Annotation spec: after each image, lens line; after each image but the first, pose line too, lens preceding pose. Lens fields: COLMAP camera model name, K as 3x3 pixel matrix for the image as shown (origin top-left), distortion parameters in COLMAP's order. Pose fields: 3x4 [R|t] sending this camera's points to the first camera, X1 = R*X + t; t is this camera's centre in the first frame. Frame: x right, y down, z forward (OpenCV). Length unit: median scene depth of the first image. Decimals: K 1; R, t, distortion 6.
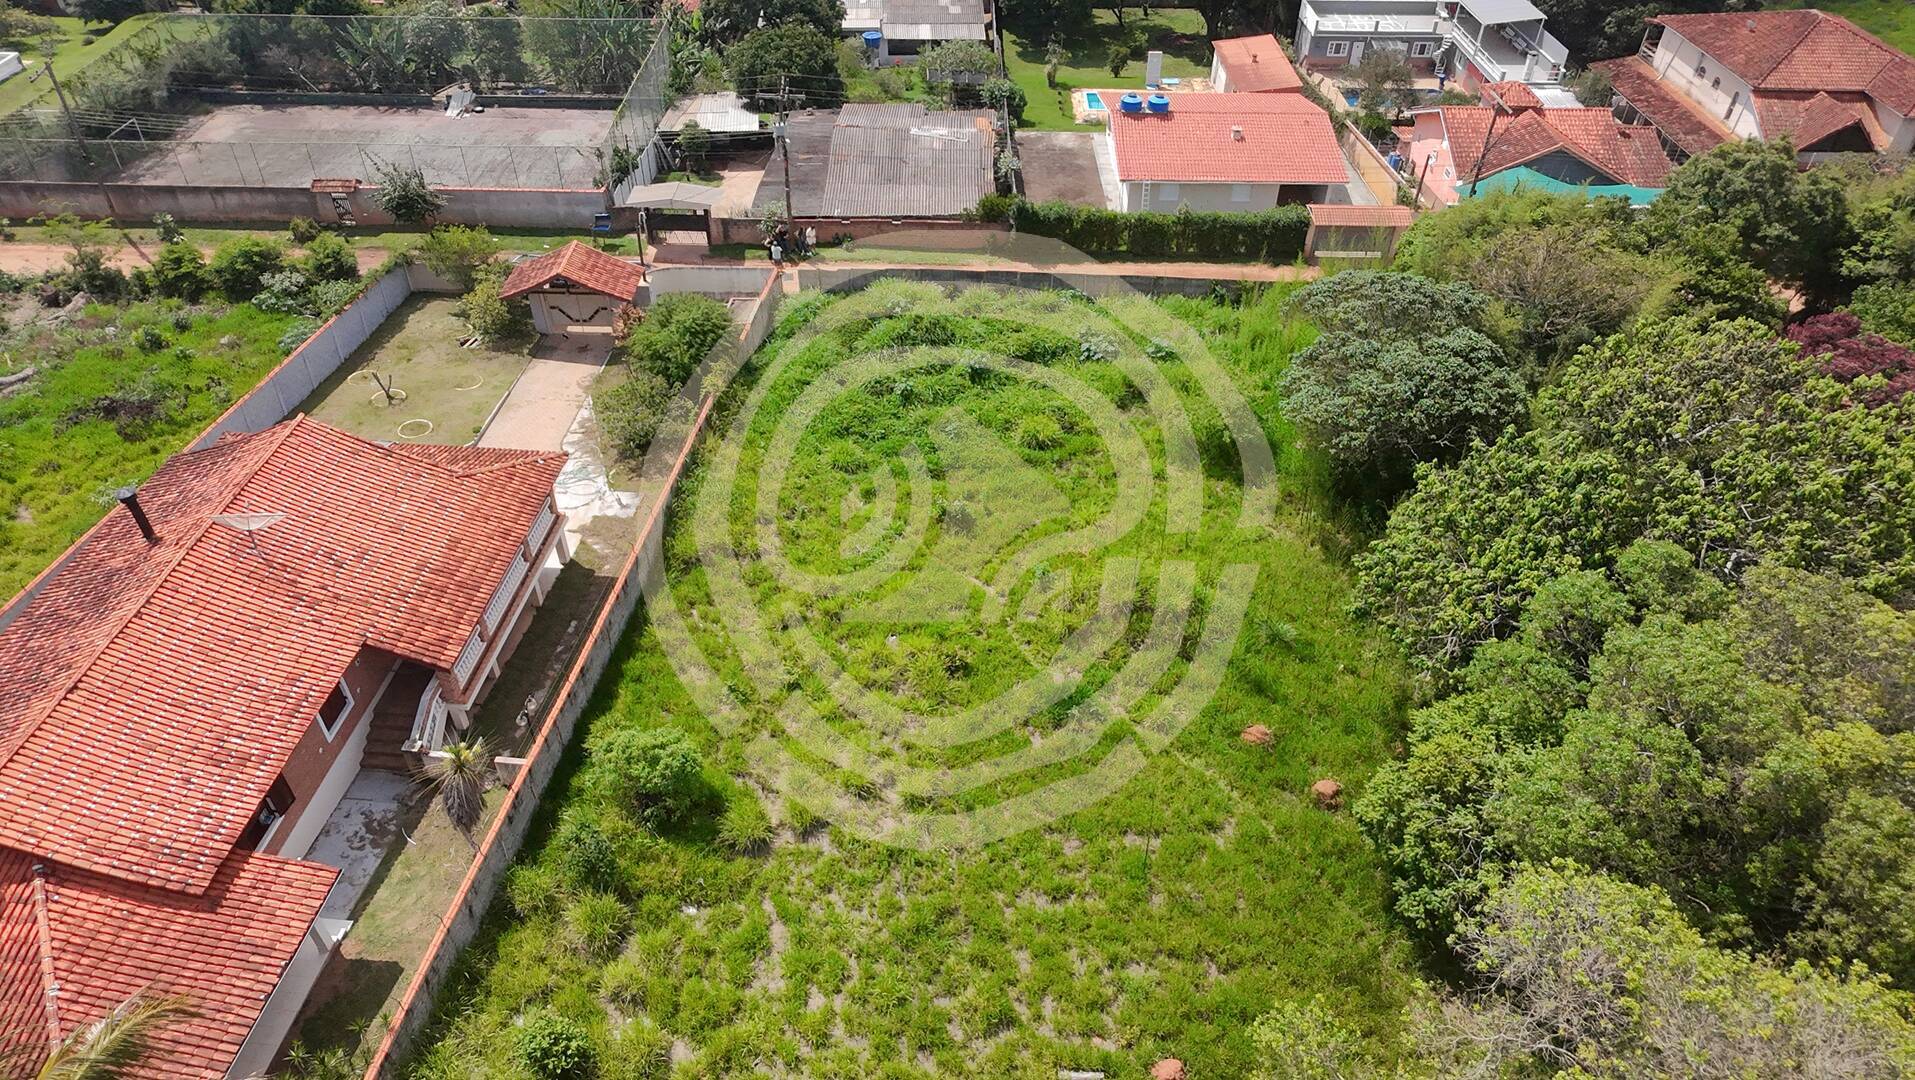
lens RADIAL K [[1231.1, 0, 956.2], [0, 1231.1, 542.2], [0, 0, 1]] dist [0.008358, -0.005260]
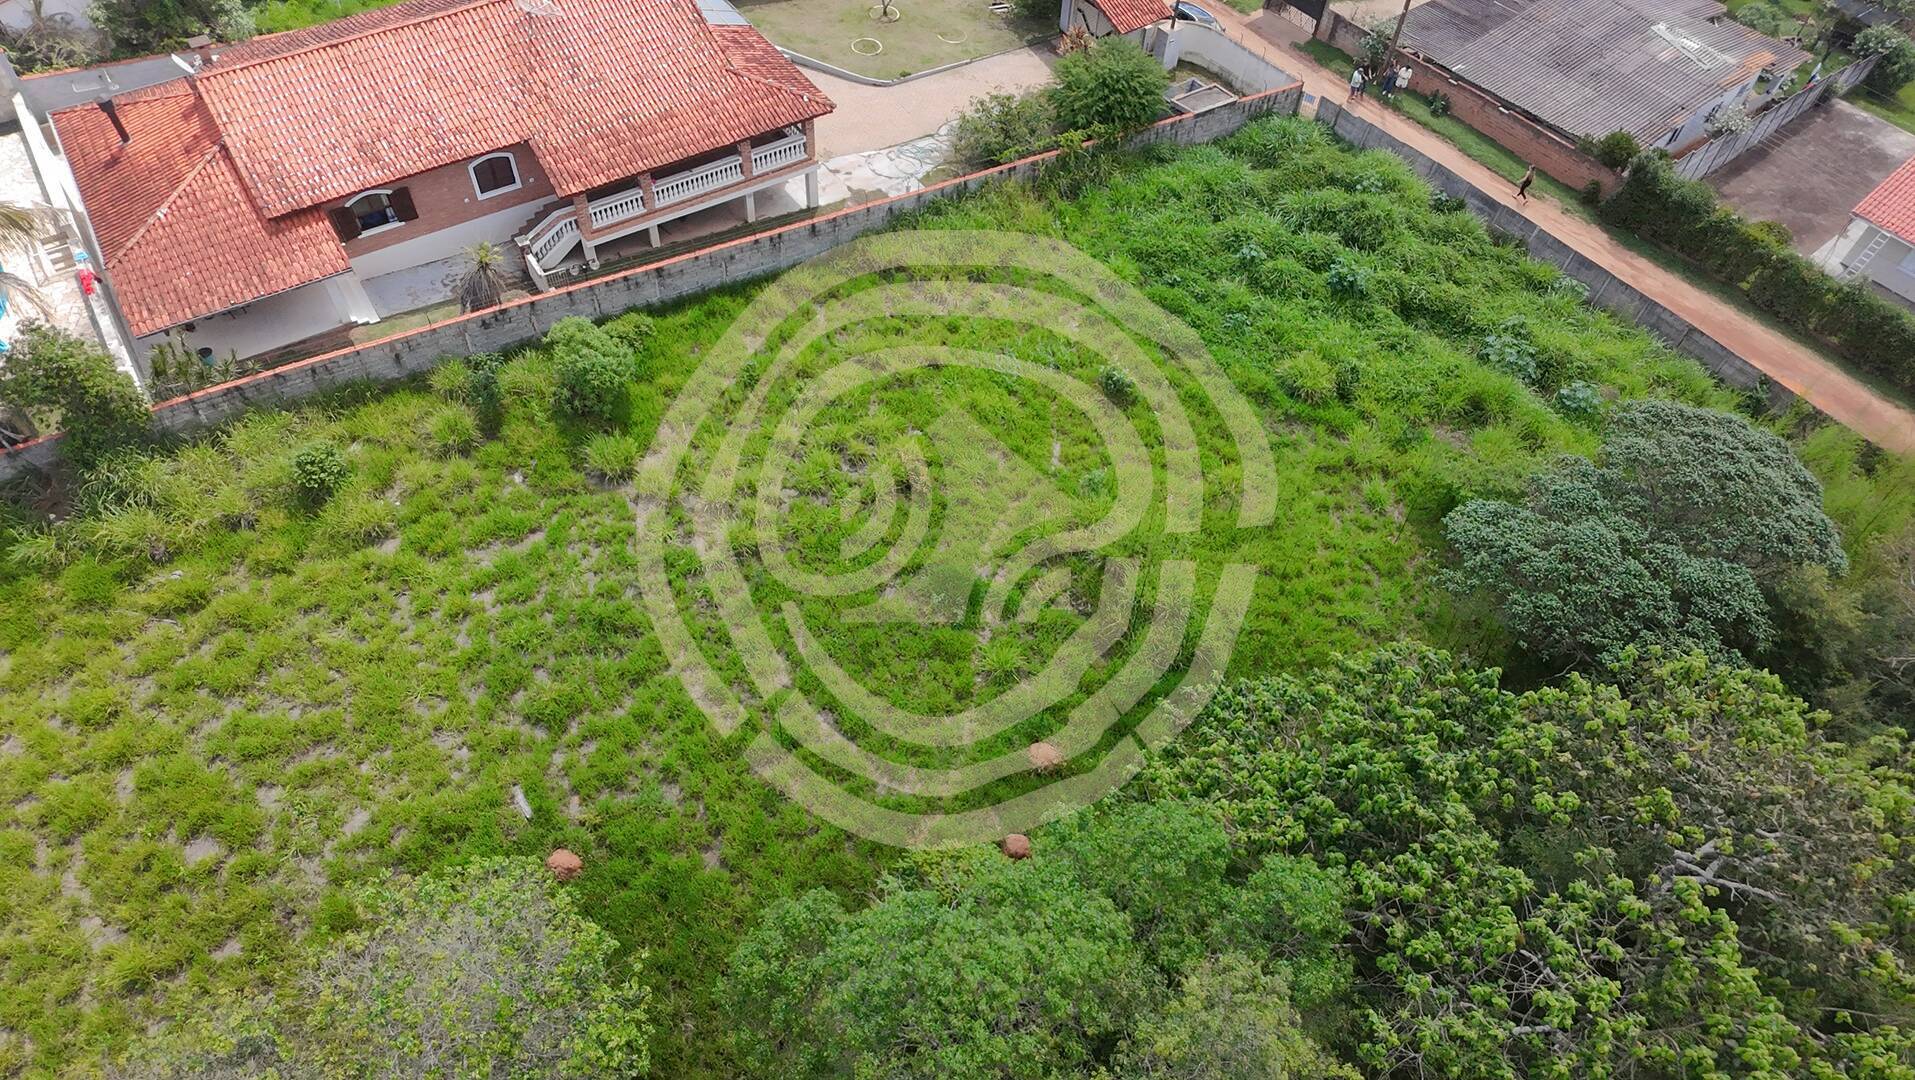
lens RADIAL K [[1231.1, 0, 957.1], [0, 1231.1, 539.4], [0, 0, 1]] dist [0.008358, -0.005260]
pose [[0.628756, 0.622768, -0.465646, 0.624830], [-0.534416, 0.781068, 0.323006, -0.245091], [0.564858, 0.045756, 0.823918, 0.323218]]
